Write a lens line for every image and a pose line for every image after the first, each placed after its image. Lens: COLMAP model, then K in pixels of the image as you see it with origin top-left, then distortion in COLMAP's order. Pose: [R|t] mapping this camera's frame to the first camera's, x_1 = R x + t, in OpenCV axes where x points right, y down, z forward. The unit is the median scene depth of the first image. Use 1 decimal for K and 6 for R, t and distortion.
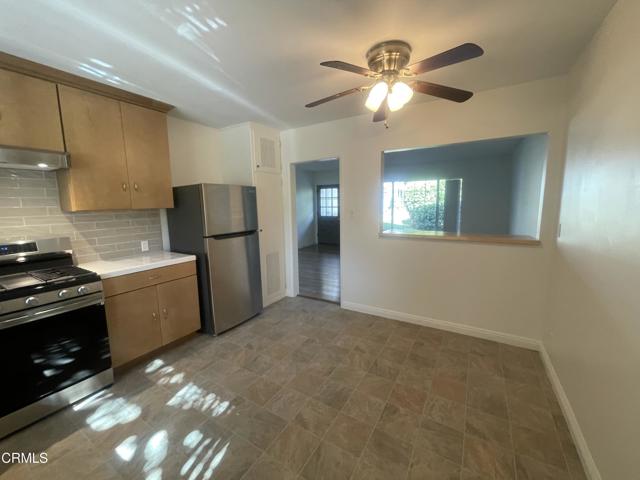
lens RADIAL K [[261.2, 0, 319.3], [0, 261.2, 237.2], [0, 0, 1]] dist [-0.006148, 0.002121]
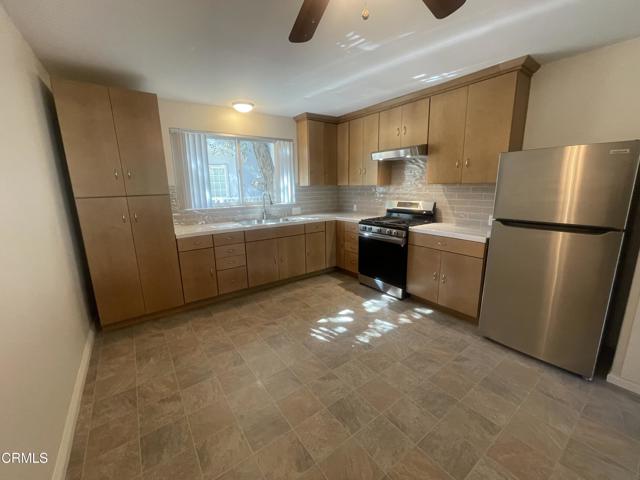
lens RADIAL K [[261.2, 0, 318.1], [0, 261.2, 237.0], [0, 0, 1]] dist [-0.006148, 0.002121]
pose [[-0.387646, 0.204273, -0.898890, 0.627399], [-0.095772, 0.960936, 0.259674, -0.126059], [0.916820, 0.186750, -0.352939, 0.925126]]
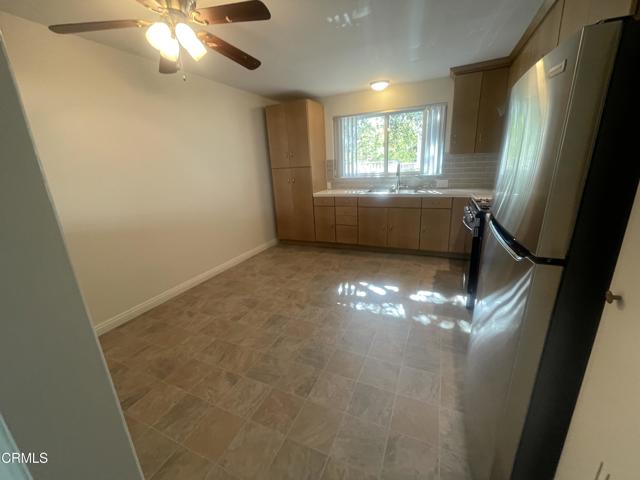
lens RADIAL K [[261.2, 0, 319.8], [0, 261.2, 235.7], [0, 0, 1]] dist [-0.006148, 0.002121]
pose [[-0.990653, 0.097053, -0.095855, -0.054507], [0.052232, 0.919033, 0.390705, -0.198922], [0.126013, 0.382046, -0.915511, 1.680269]]
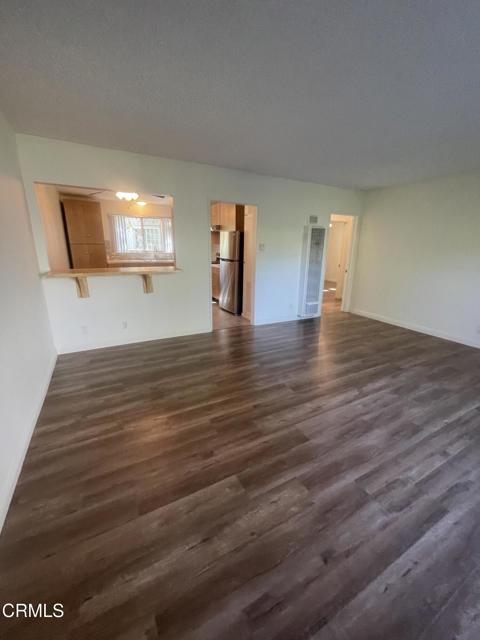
lens RADIAL K [[261.2, 0, 244.1], [0, 261.2, 318.7], [0, 0, 1]] dist [-0.006148, 0.002121]
pose [[-0.505931, 0.243448, -0.827506, 1.550107], [-0.123916, 0.928881, 0.349033, -0.361706], [0.853626, 0.279128, -0.439783, 2.603292]]
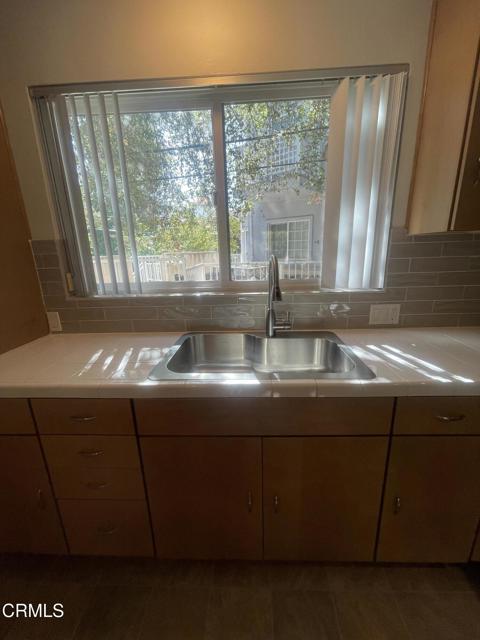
lens RADIAL K [[261.2, 0, 241.5], [0, 261.2, 318.4], [0, 0, 1]] dist [-0.006148, 0.002121]
pose [[-0.875102, 0.165330, -0.454821, -0.474058], [-0.018426, 0.927768, 0.372703, -0.014498], [0.483587, 0.334534, -0.808845, 0.416491]]
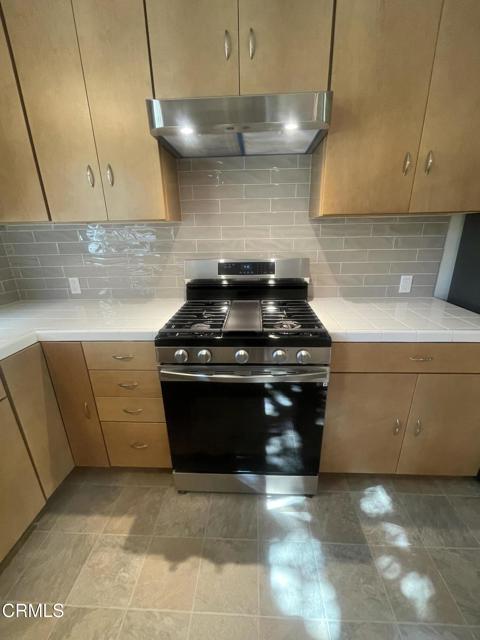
lens RADIAL K [[261.2, 0, 244.0], [0, 261.2, 318.7], [0, 0, 1]] dist [-0.006148, 0.002121]
pose [[0.481945, 0.286760, -0.827948, -0.420226], [-0.103562, 0.956948, 0.271156, -0.015924], [0.870060, -0.044938, 0.490893, 0.492504]]
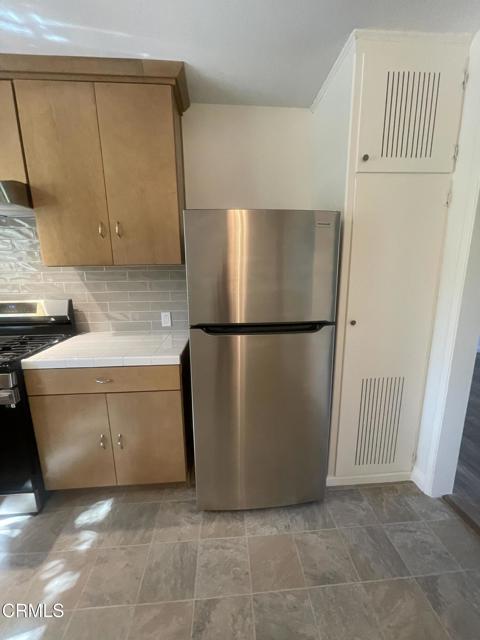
lens RADIAL K [[261.2, 0, 240.7], [0, 261.2, 318.3], [0, 0, 1]] dist [-0.006148, 0.002121]
pose [[0.582612, 0.171776, -0.794391, 0.003911], [-0.106458, 0.985118, 0.134941, -0.105090], [0.805748, 0.005951, 0.592228, 0.922014]]
